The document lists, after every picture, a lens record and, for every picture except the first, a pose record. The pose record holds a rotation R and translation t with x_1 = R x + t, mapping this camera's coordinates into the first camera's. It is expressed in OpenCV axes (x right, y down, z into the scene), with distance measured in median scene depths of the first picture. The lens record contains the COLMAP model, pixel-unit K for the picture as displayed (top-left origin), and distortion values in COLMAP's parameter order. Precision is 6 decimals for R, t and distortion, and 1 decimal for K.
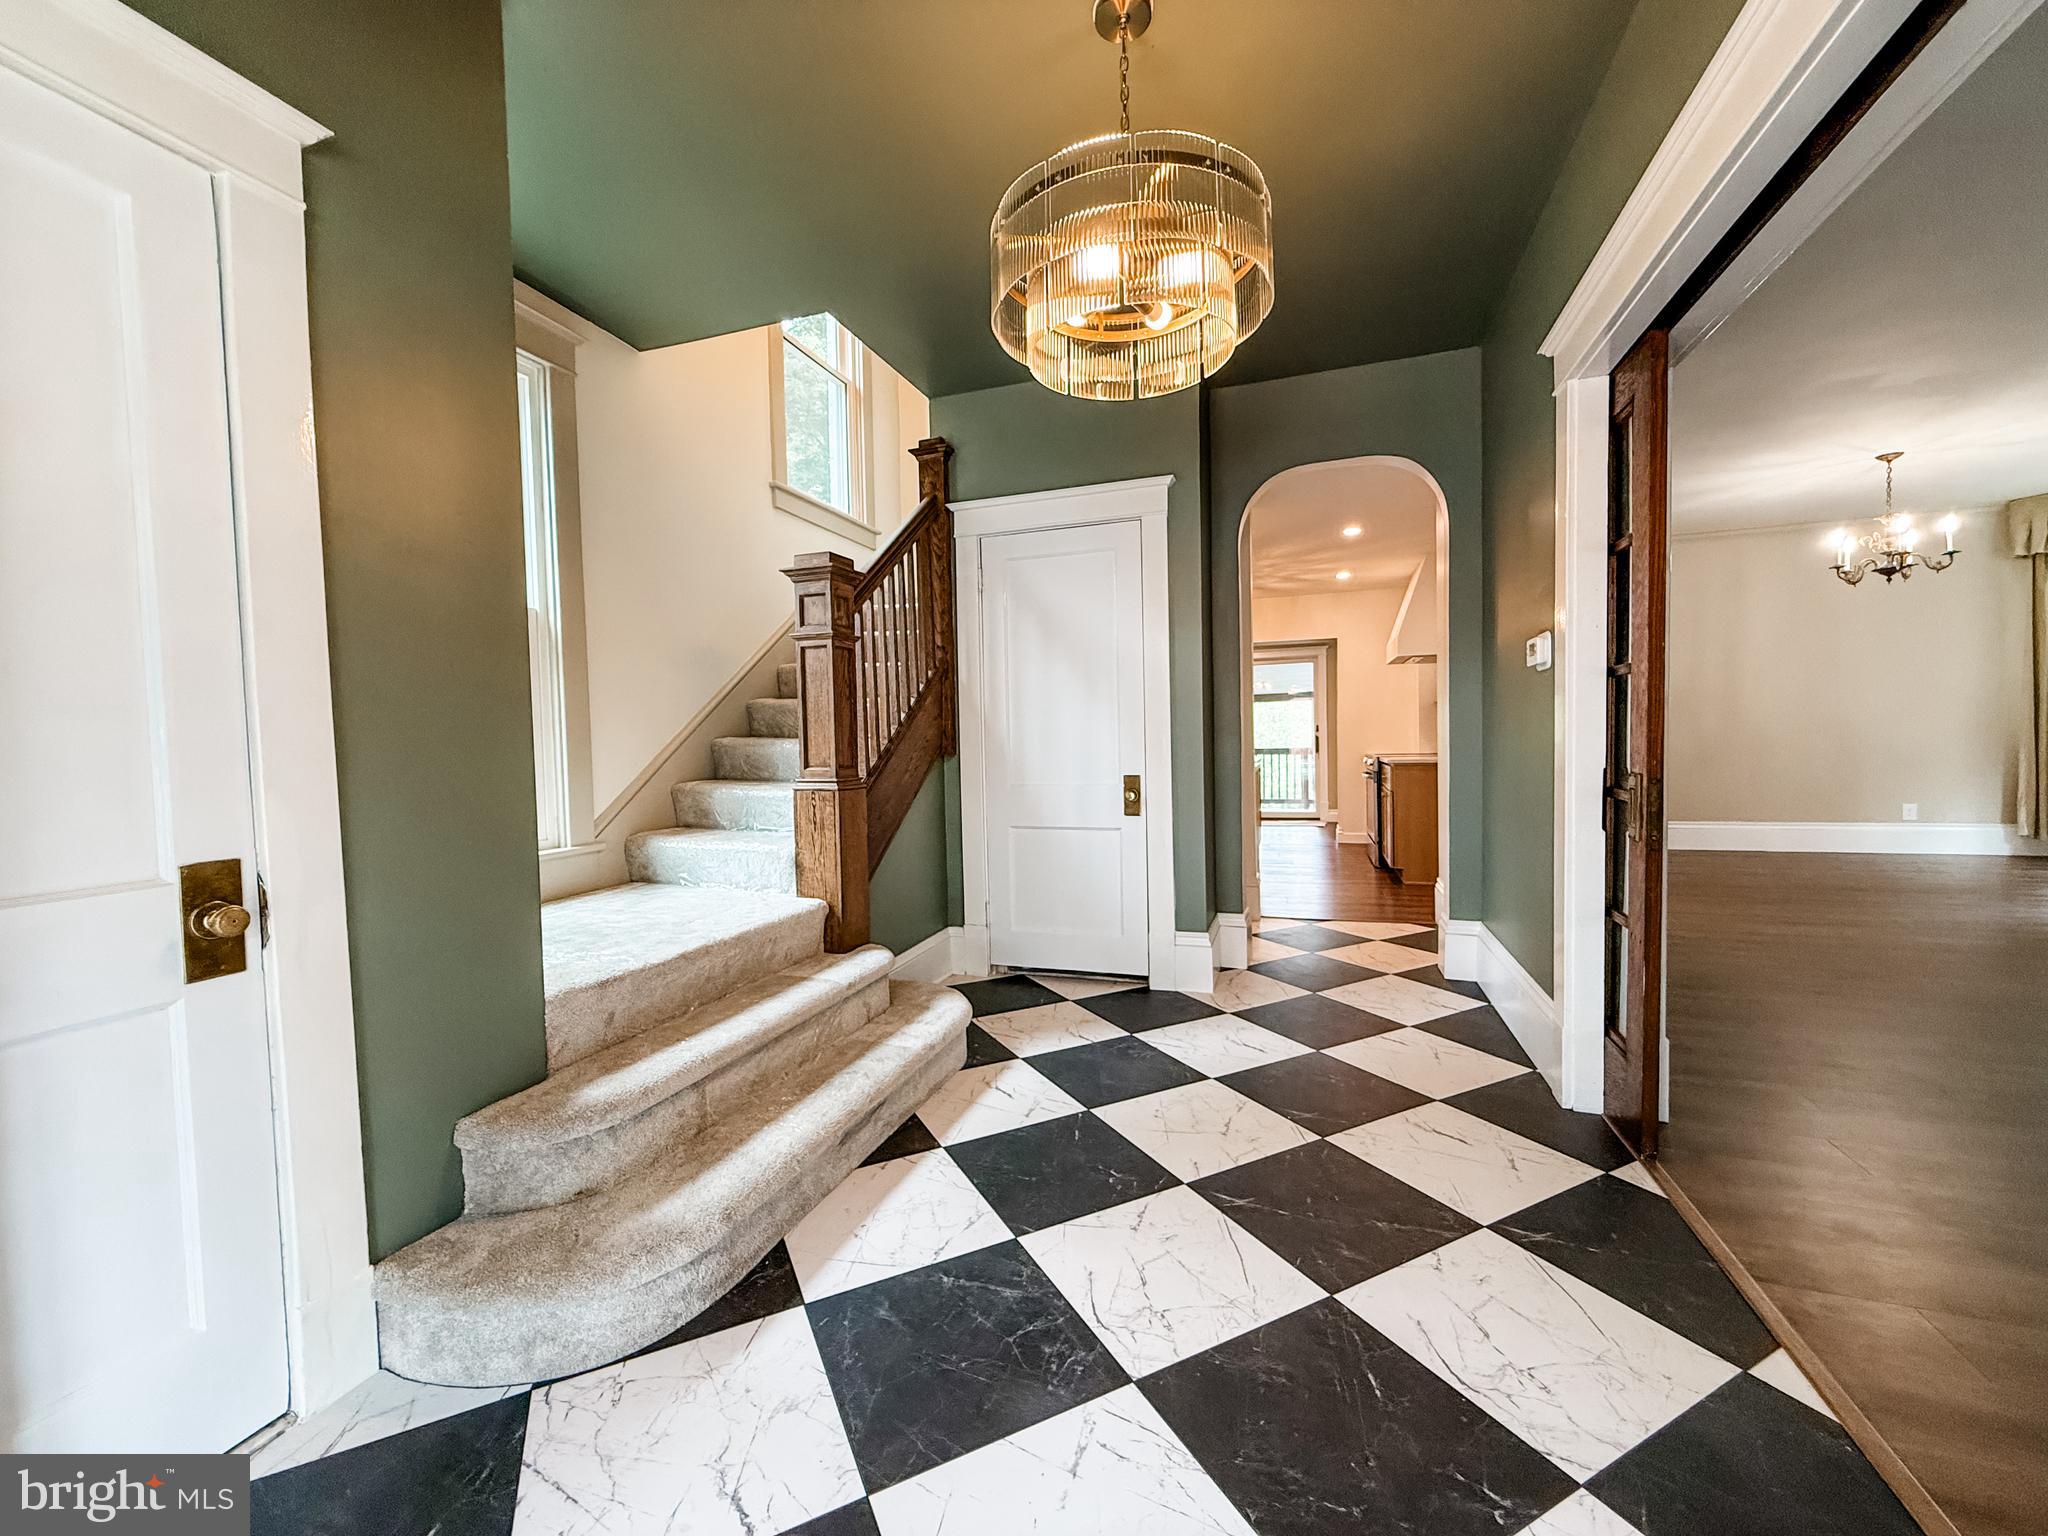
lens RADIAL K [[817.9, 0, 1033.4], [0, 817.9, 755.5], [0, 0, 1]] dist [0.000050, -0.000161]
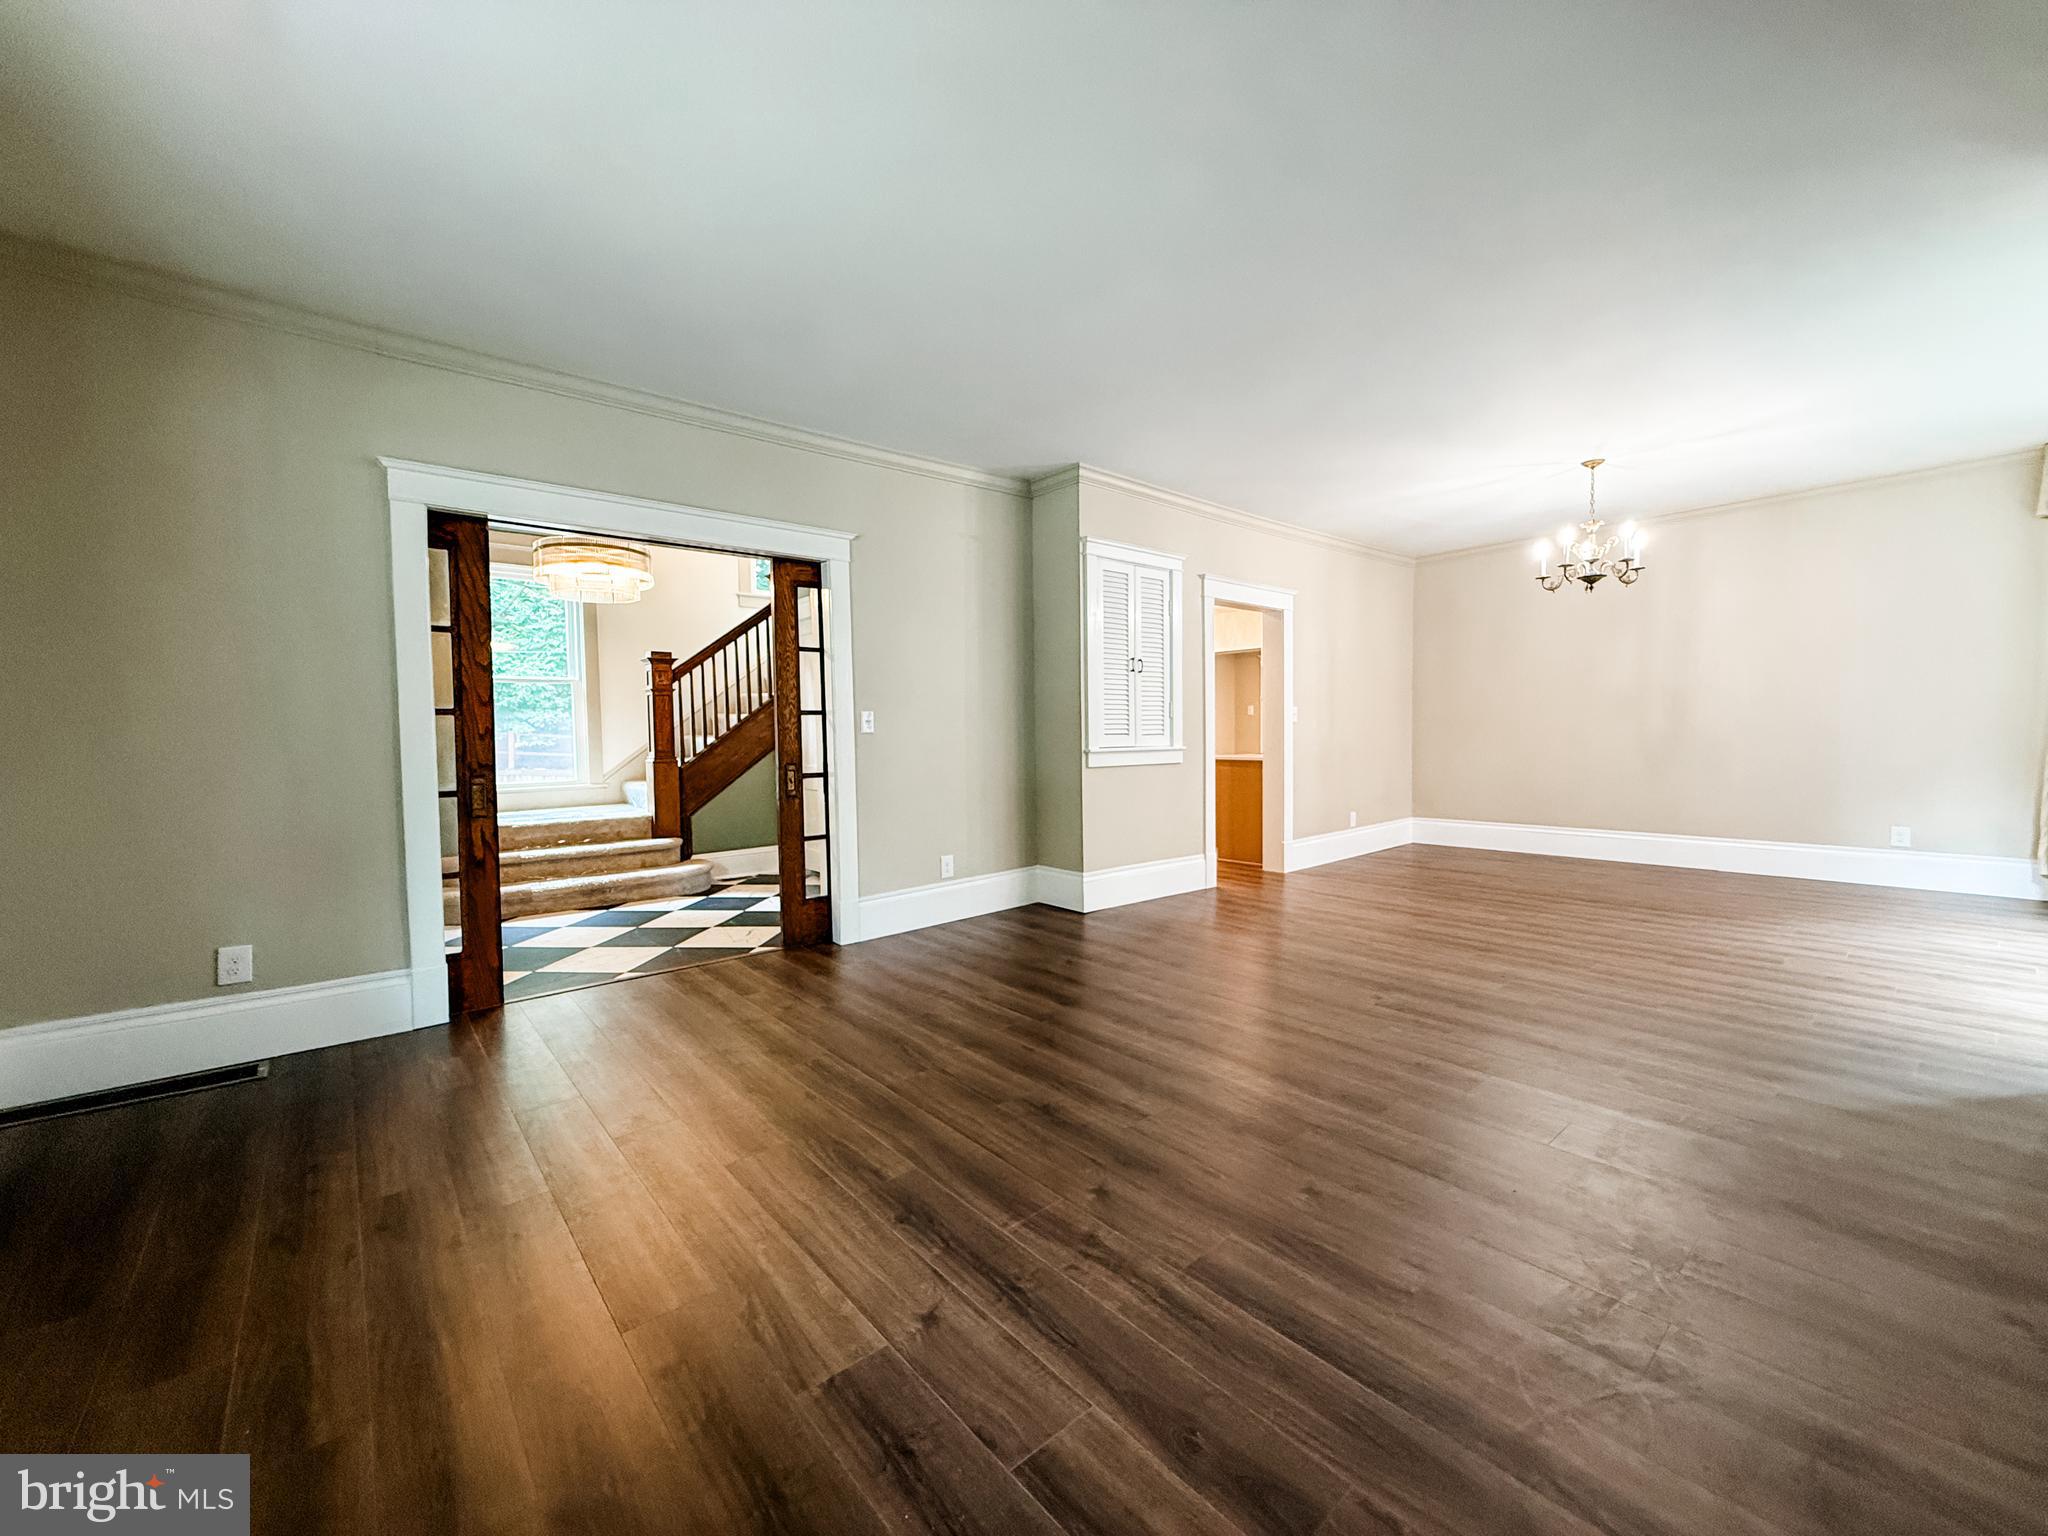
lens RADIAL K [[817.9, 0, 1014.8], [0, 817.9, 768.6], [0, 0, 1]] dist [0.000050, -0.000161]
pose [[0.853136, 0.030955, -0.520769, 0.956563], [-0.013866, 0.999231, 0.036681, -0.022260], [0.521504, -0.024073, 0.852909, -0.210972]]
